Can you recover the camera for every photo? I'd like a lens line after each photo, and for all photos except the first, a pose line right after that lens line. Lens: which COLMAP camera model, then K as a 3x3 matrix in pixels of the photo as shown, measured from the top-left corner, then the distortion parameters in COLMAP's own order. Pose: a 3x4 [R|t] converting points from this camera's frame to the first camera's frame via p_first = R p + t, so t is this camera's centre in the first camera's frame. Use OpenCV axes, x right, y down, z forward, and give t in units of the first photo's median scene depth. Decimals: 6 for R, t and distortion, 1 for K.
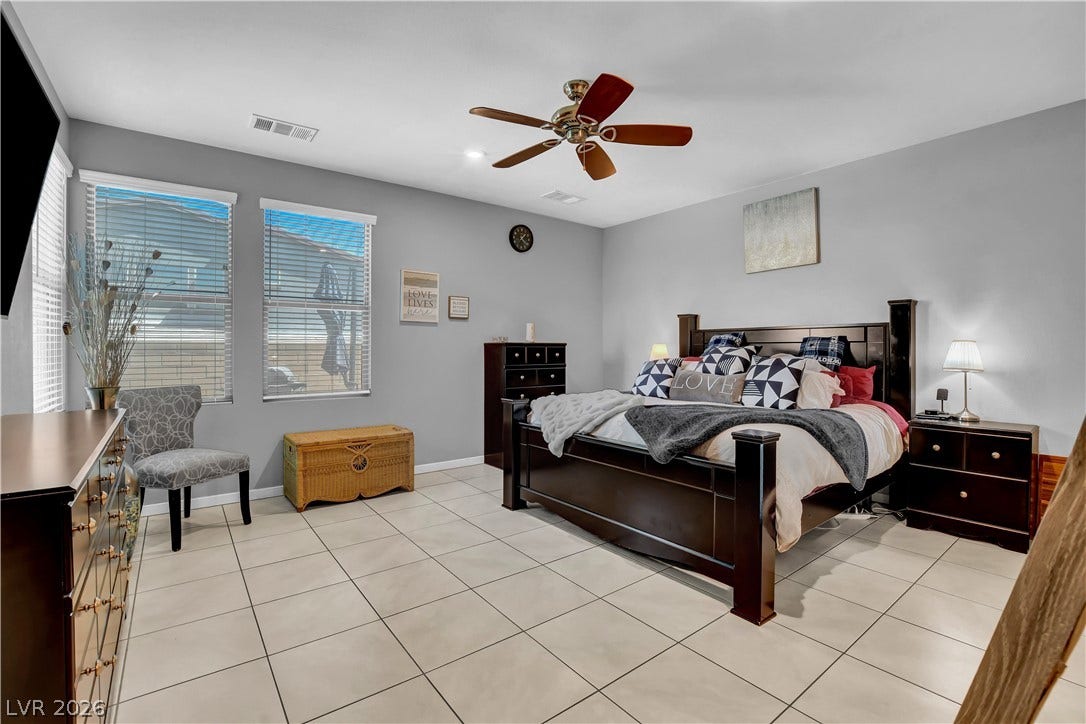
lens RADIAL K [[486.0, 0, 540.5], [0, 486.0, 355.7], [0, 0, 1]] dist [-0.004403, -0.000129]
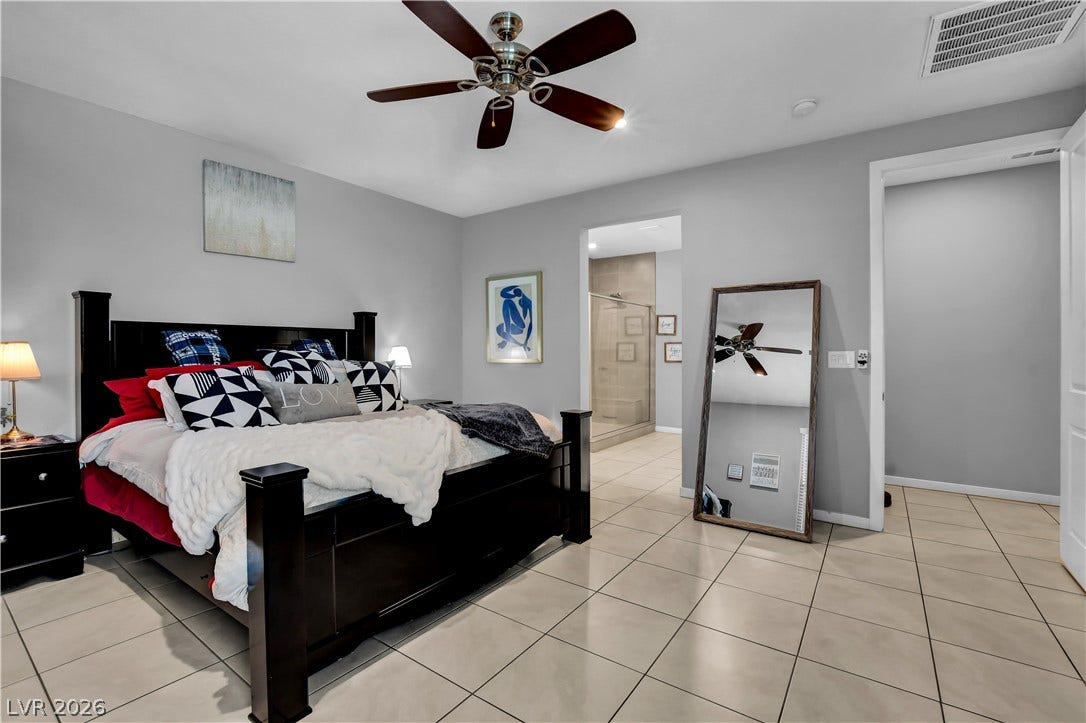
lens RADIAL K [[486.0, 0, 536.7], [0, 486.0, 360.0], [0, 0, 1]] dist [-0.004403, -0.000129]
pose [[-0.296178, -0.000605, 0.955133, -0.570042], [0.015688, 0.999862, 0.005498, 0.001321], [-0.955004, 0.016613, -0.296127, 0.986669]]
